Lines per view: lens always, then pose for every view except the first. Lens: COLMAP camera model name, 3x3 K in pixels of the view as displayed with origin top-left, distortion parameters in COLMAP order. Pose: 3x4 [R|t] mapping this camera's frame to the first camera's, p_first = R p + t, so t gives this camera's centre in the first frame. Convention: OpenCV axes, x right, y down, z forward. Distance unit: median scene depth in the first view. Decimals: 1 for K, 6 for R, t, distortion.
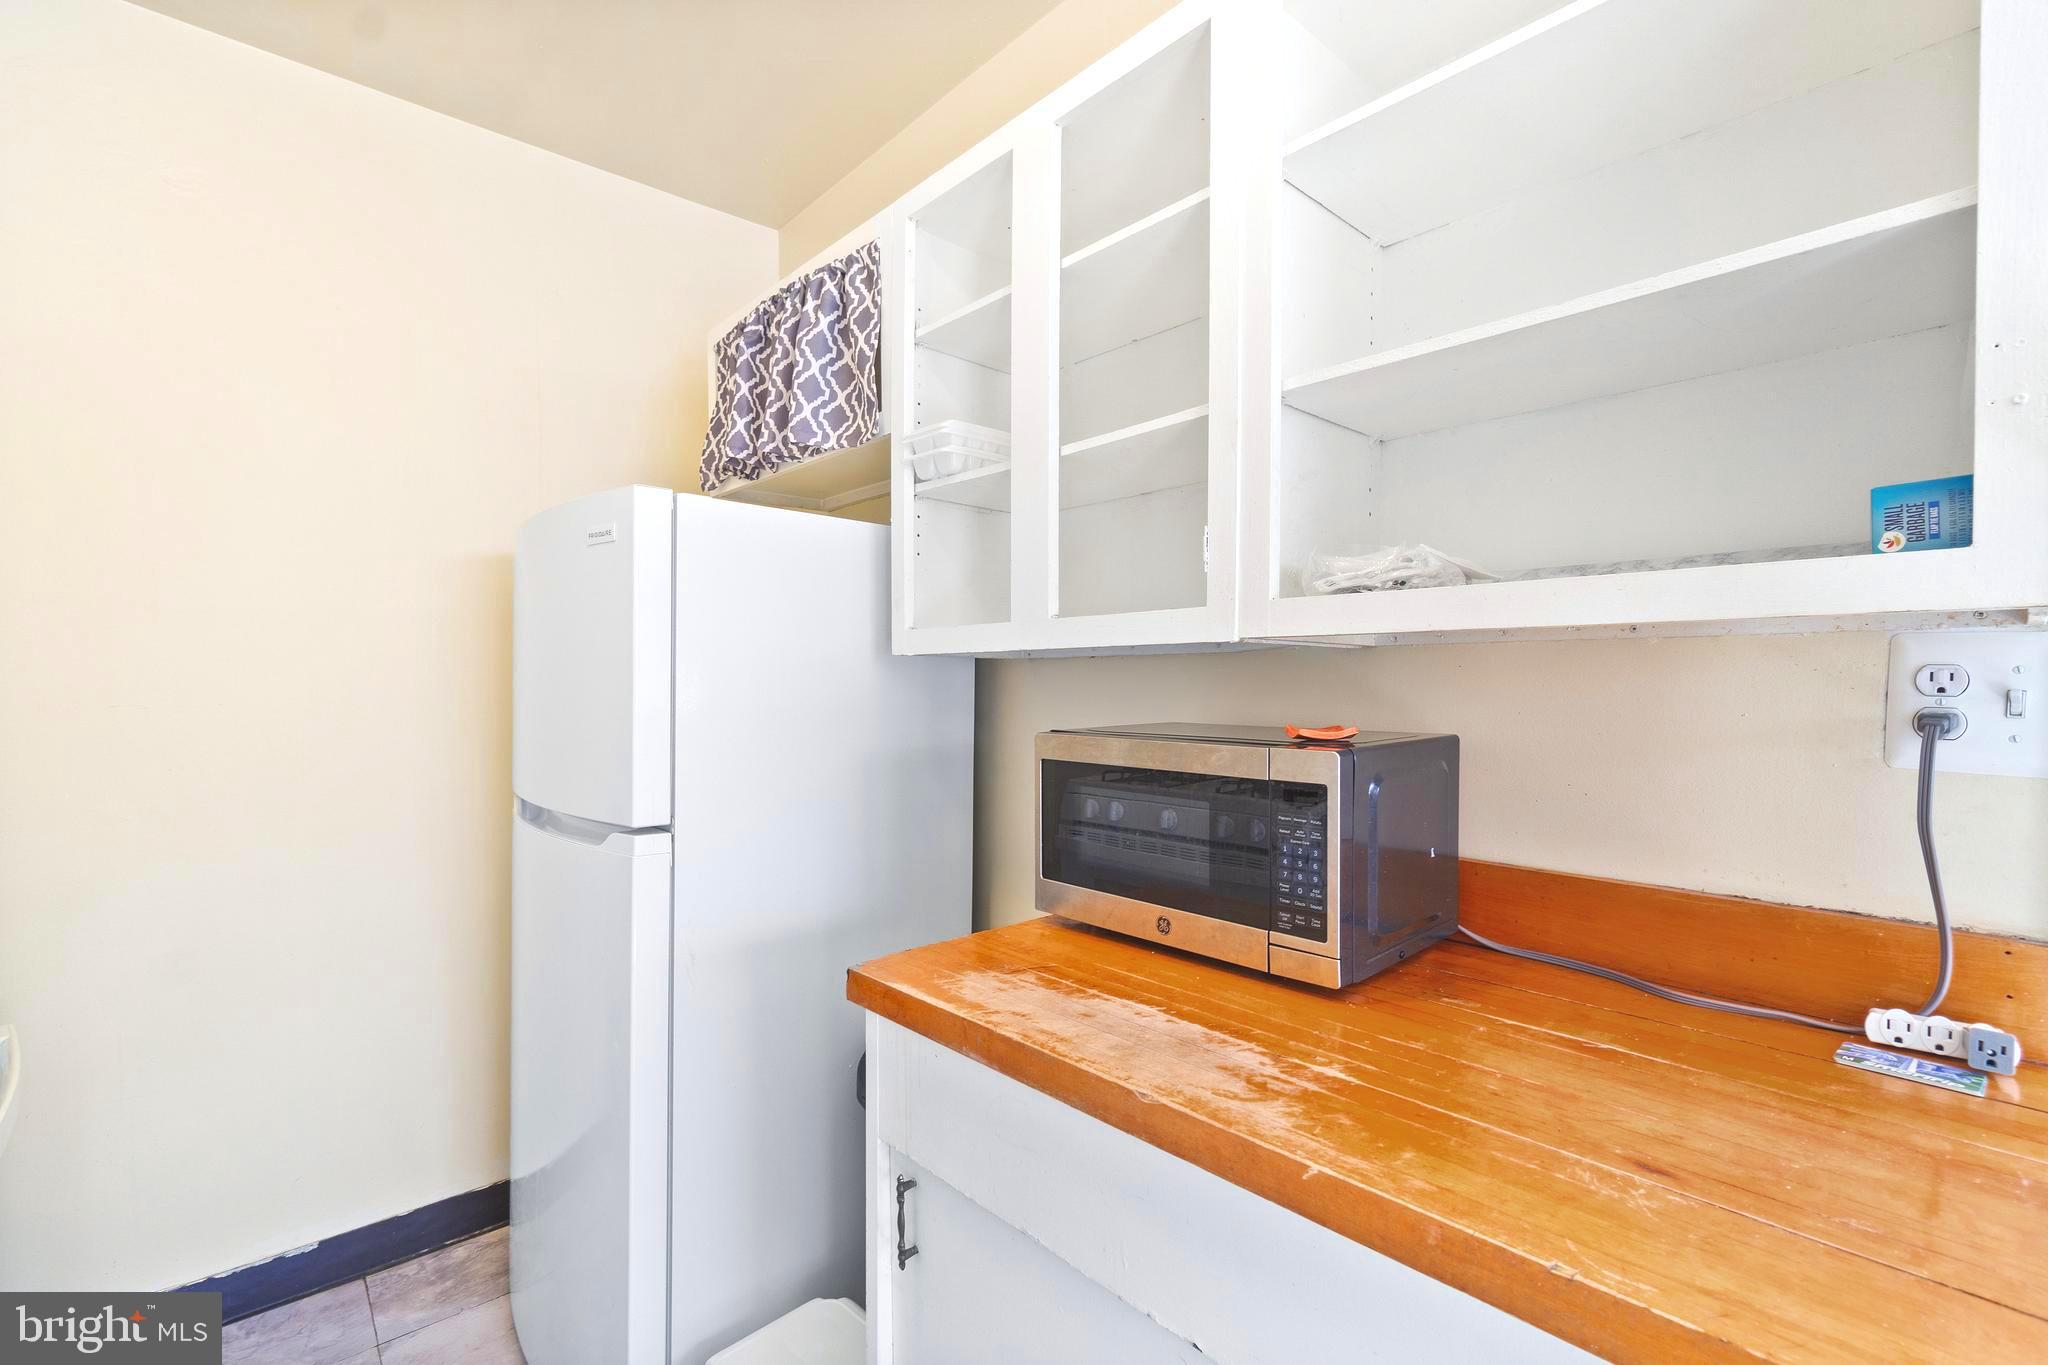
lens RADIAL K [[907.4, 0, 1014.0], [0, 907.4, 695.1], [0, 0, 1]] dist [-0.000176, 0.000276]
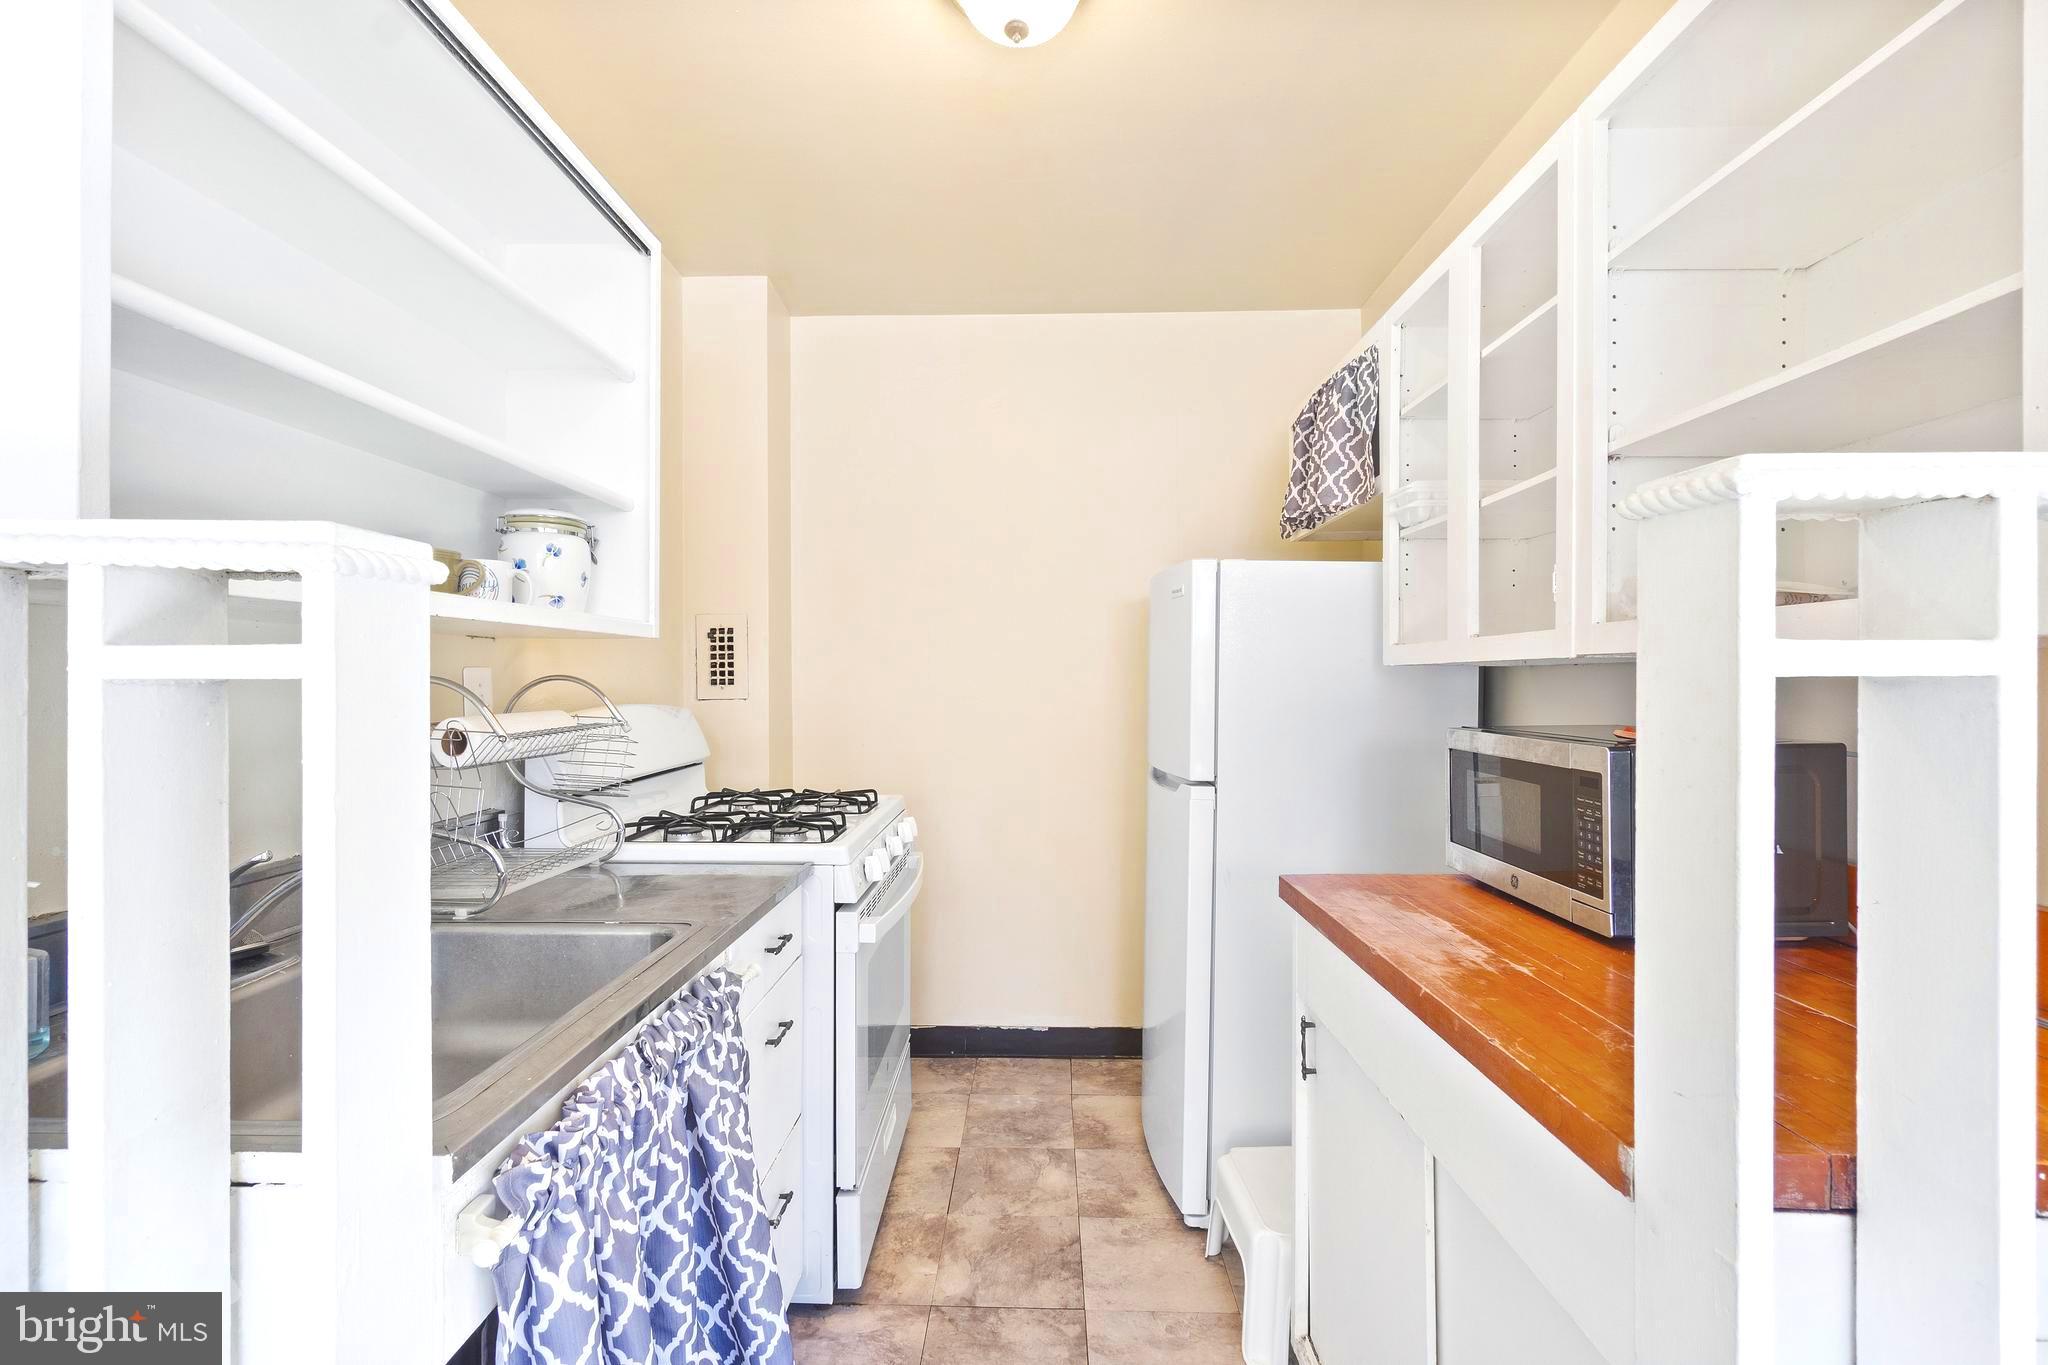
lens RADIAL K [[897.6, 0, 1017.0], [0, 897.6, 671.5], [0, 0, 1]] dist [-0.000747, 0.000028]
pose [[0.729892, -0.004838, -0.683545, 0.395503], [-0.011808, 0.999737, -0.019685, -0.005424], [0.683460, 0.022439, 0.729643, -0.305400]]
